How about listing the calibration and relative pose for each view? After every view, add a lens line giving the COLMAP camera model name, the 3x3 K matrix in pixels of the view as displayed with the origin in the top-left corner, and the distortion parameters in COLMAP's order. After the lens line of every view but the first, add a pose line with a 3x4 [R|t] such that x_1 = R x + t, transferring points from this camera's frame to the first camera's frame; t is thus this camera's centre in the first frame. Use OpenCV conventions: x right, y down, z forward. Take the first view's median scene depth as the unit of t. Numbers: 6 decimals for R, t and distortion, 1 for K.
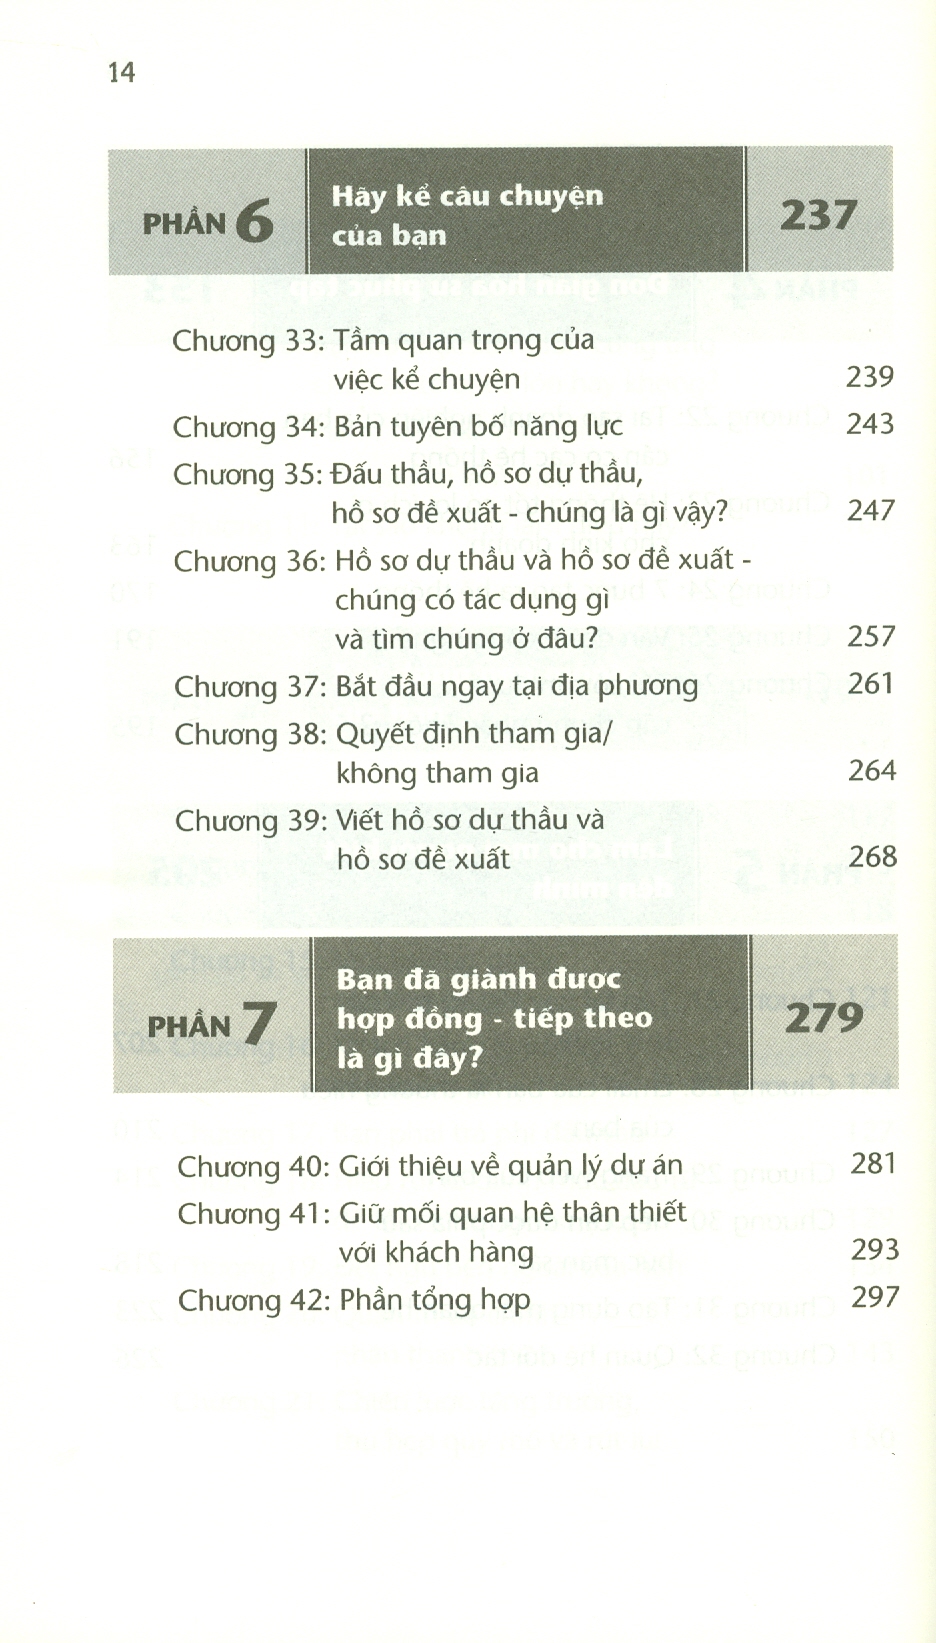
lens RADIAL K [[649.9, 0, 468.0], [0, 649.9, 821.5], [0, 0, 1]] dist [0.000110, 0.000077]
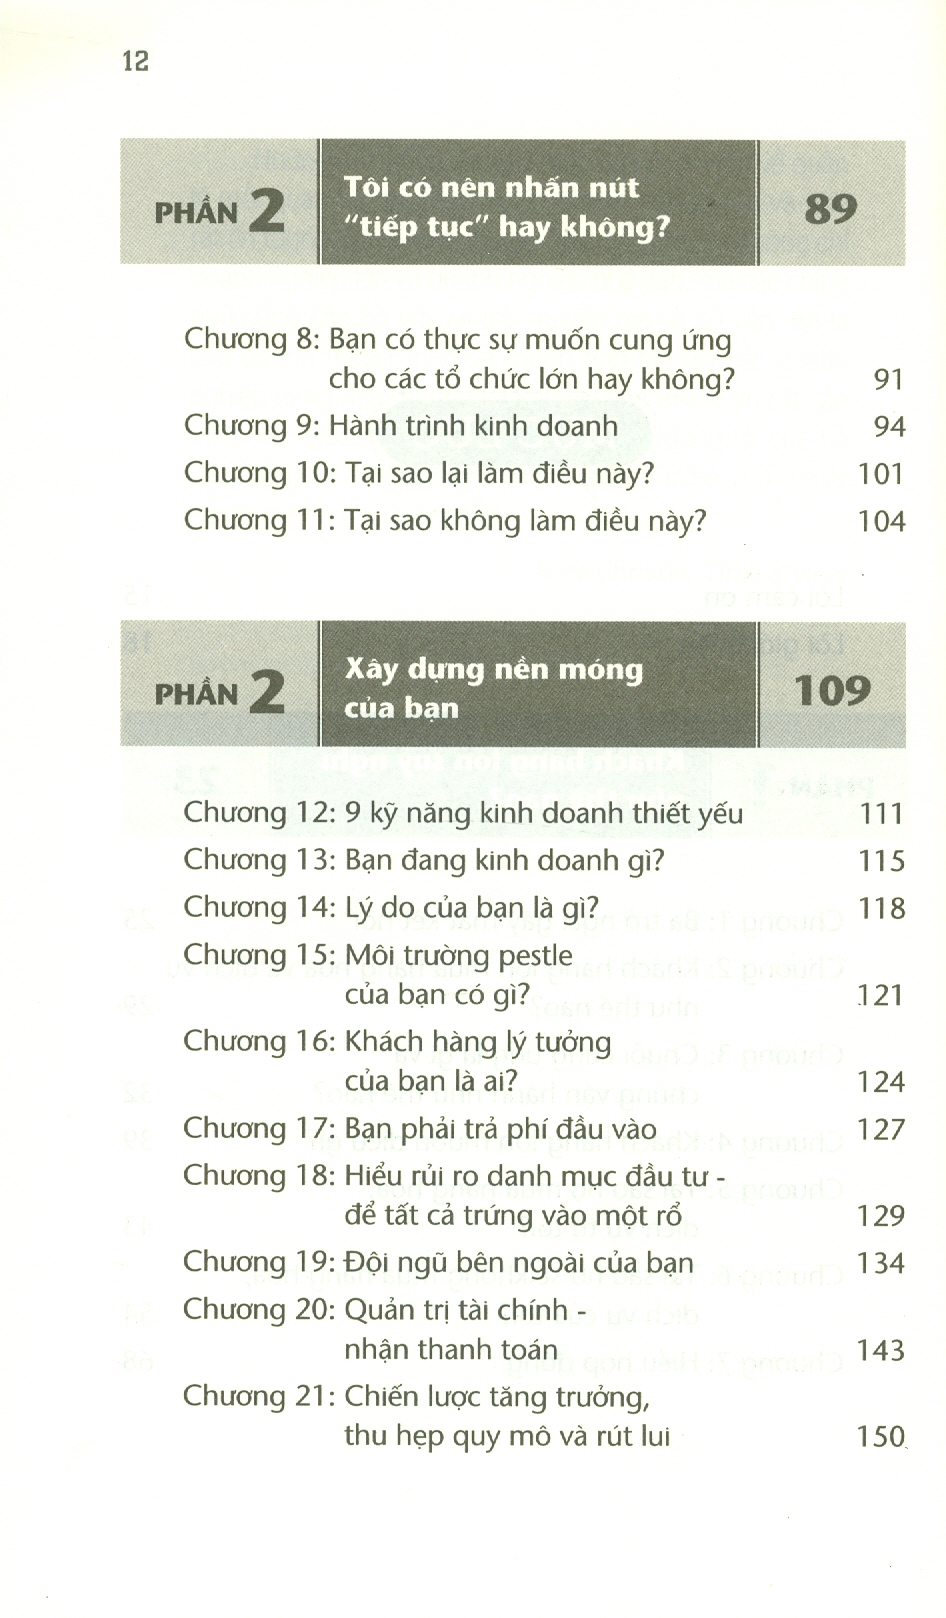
lens RADIAL K [[650.0, 0, 477.5], [0, 650.0, 807.7], [0, 0, 1]] dist [0.001319, 0.000064]
pose [[0.999973, 0.007167, 0.001546, -0.003552], [-0.007168, 0.999974, 0.000542, -0.561393], [-0.001542, -0.000553, 0.999999, -0.000079]]
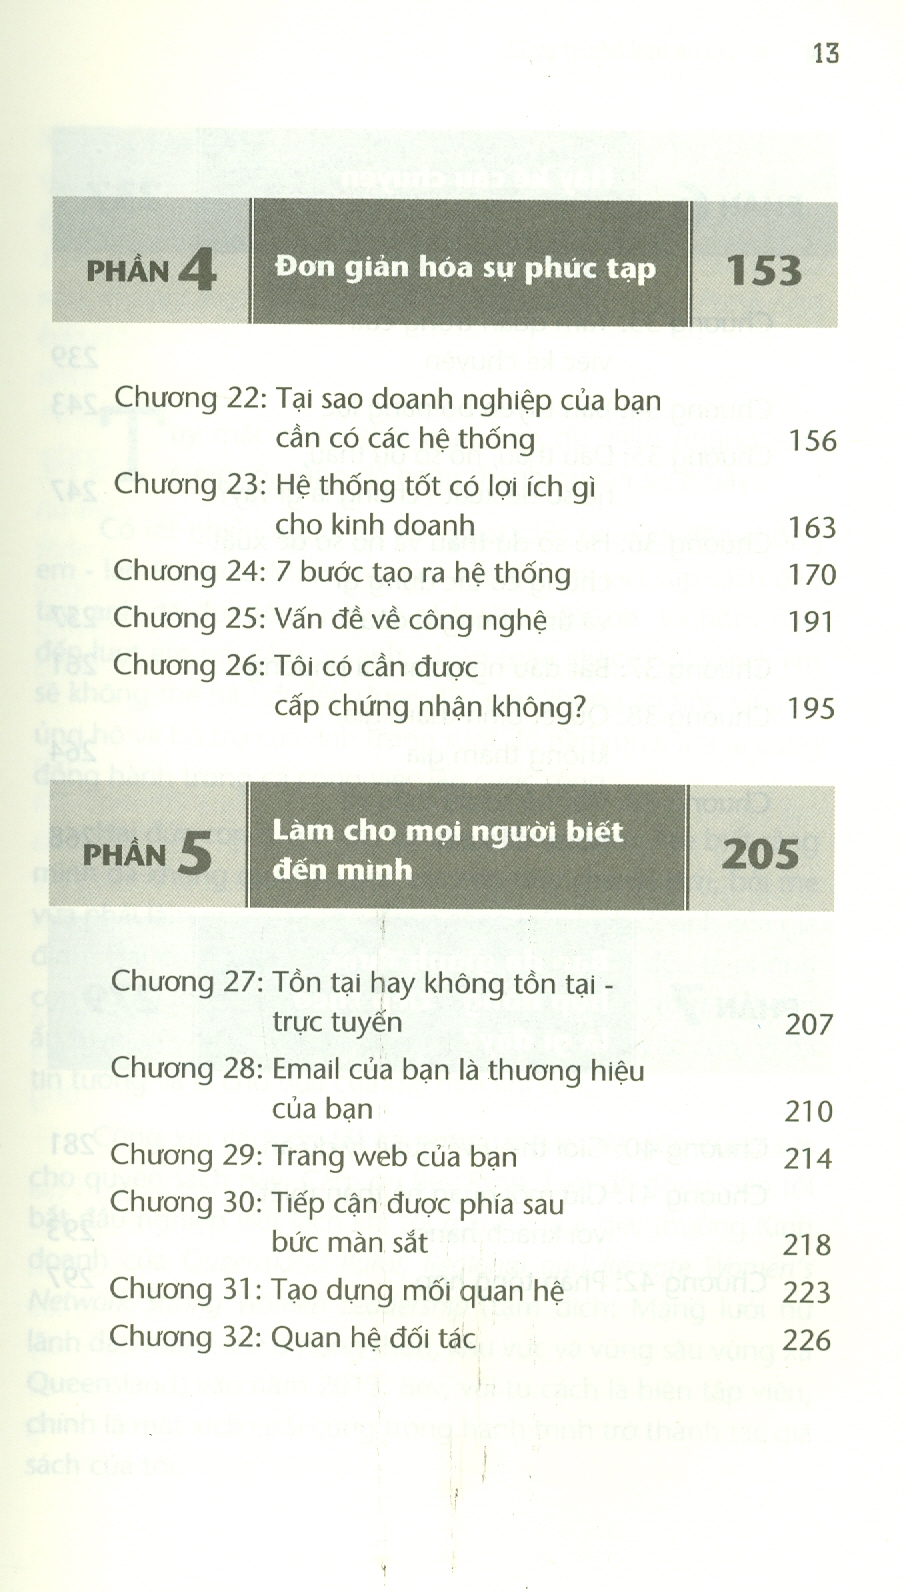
lens RADIAL K [[651.7, 0, 409.1], [0, 651.7, 796.9], [0, 0, 1]] dist [-0.000686, -0.000217]
pose [[0.999911, 0.012476, 0.004819, -0.004776], [-0.012483, 0.999921, 0.001495, -0.761106], [-0.004800, -0.001555, 0.999987, -0.000041]]
